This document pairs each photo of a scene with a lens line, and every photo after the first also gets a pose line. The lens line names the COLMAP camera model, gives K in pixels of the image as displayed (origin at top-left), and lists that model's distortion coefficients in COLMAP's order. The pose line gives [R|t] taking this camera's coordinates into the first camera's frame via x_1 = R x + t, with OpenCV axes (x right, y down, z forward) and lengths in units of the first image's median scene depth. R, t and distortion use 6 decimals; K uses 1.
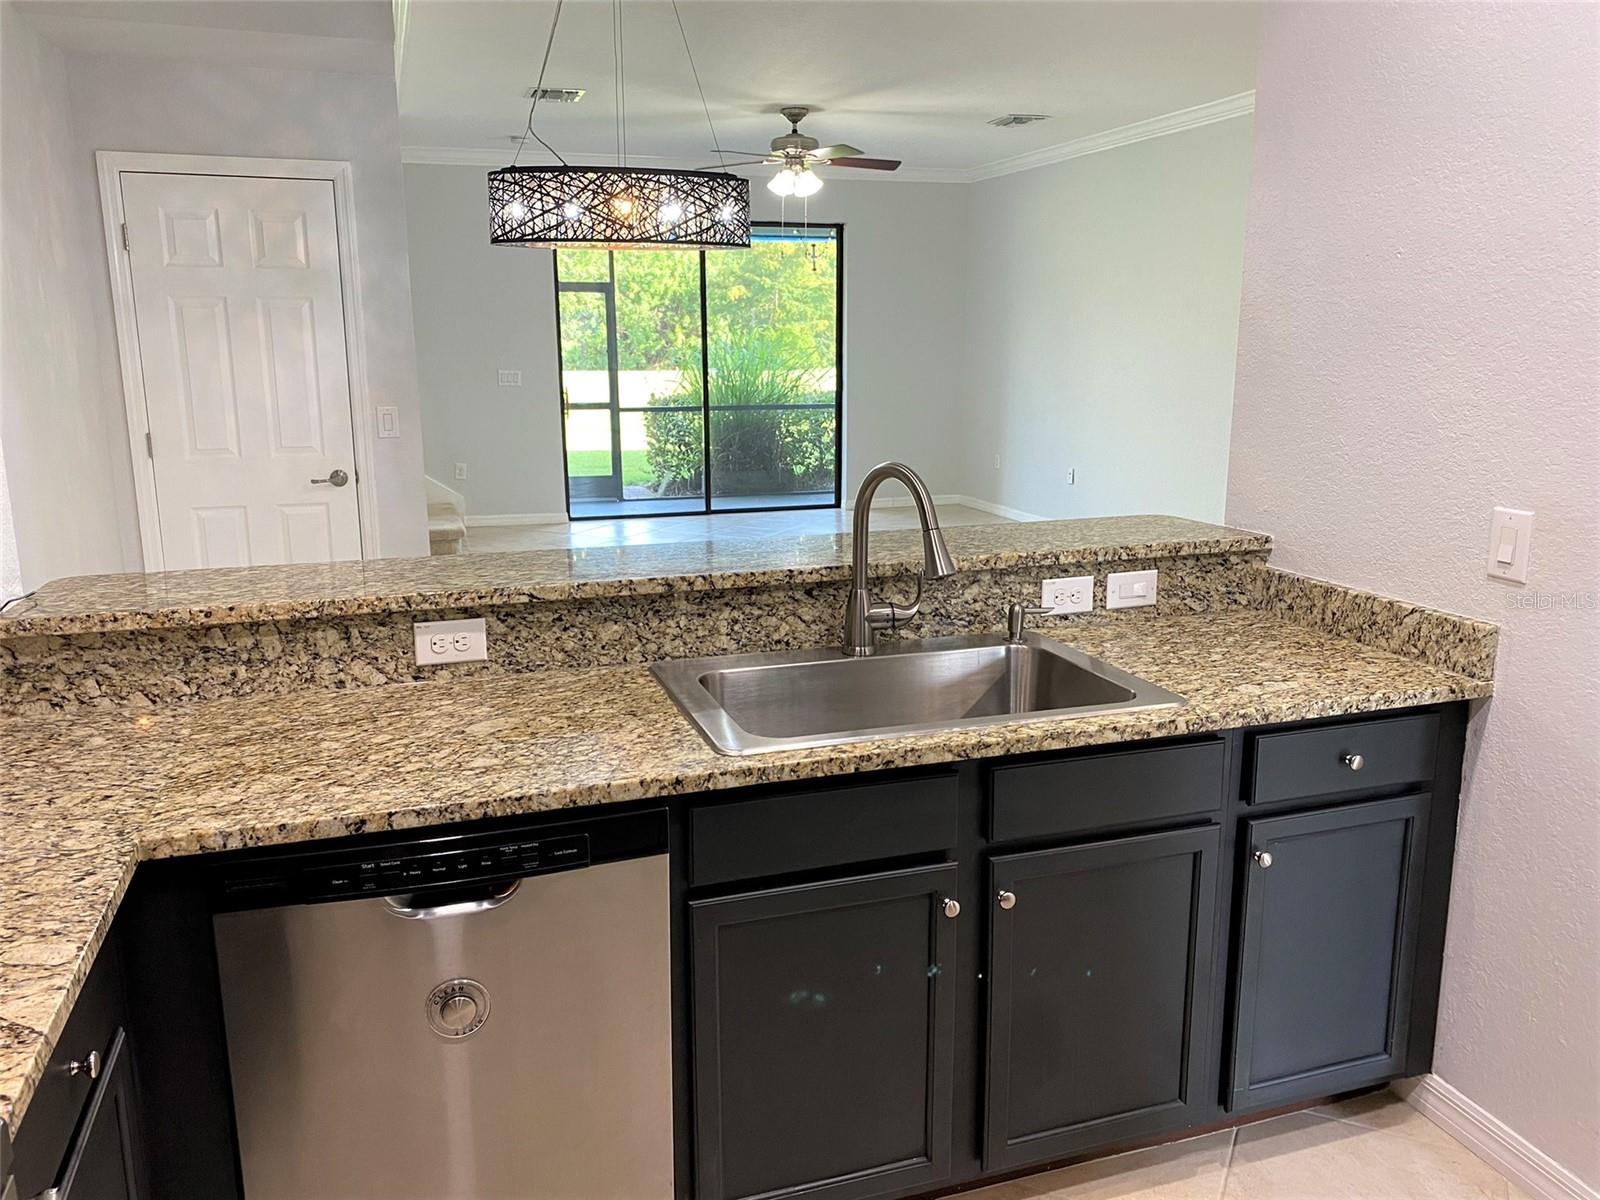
lens RADIAL K [[1218.1, 0, 802.3], [0, 1218.1, 593.8], [0, 0, 1]] dist [0.003790, 0.008773]
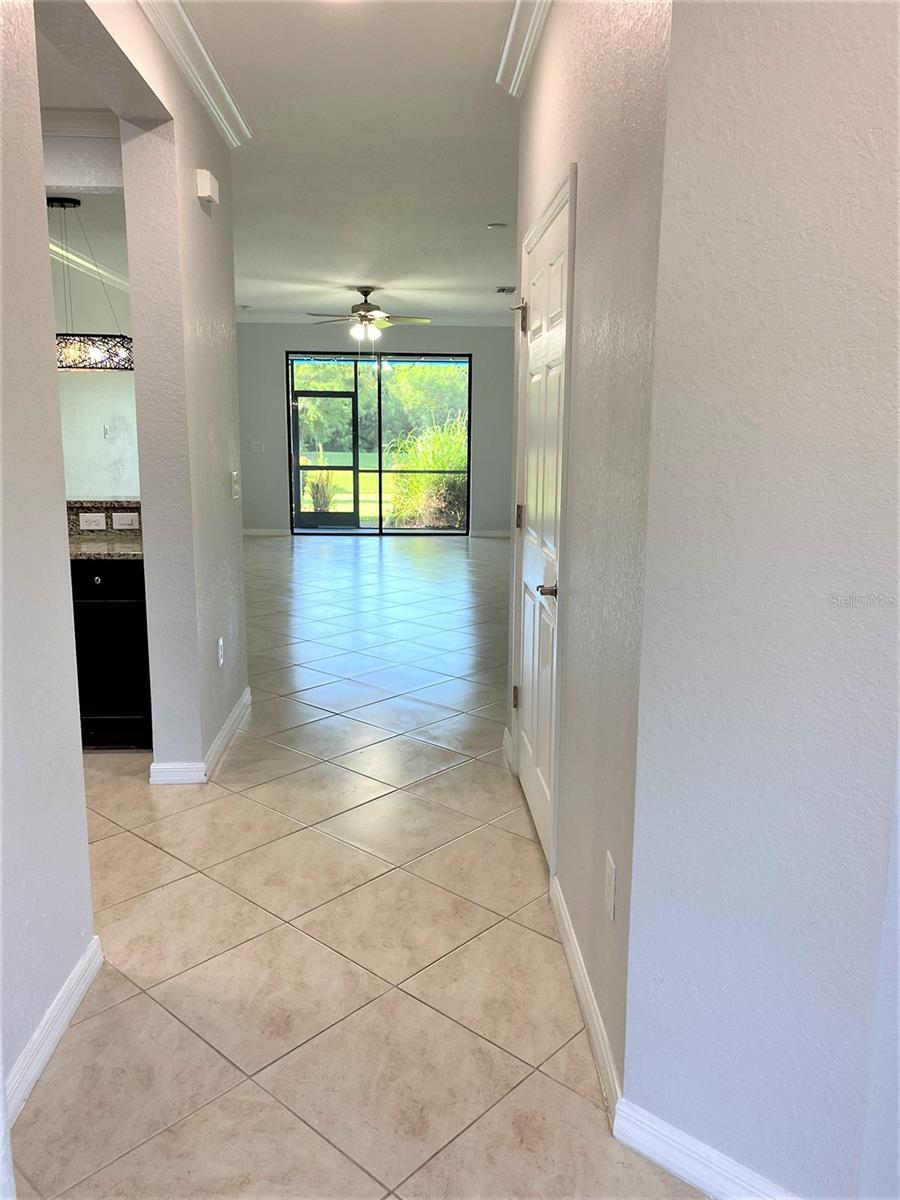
lens RADIAL K [[913.6, 0, 453.1], [0, 913.6, 589.2], [0, 0, 1]] dist [0.003790, 0.008773]
pose [[0.958643, 0.058904, -0.278449, 0.485201], [-0.069992, 0.997095, -0.030040, 0.047532], [0.275871, 0.048287, 0.959981, -0.161898]]
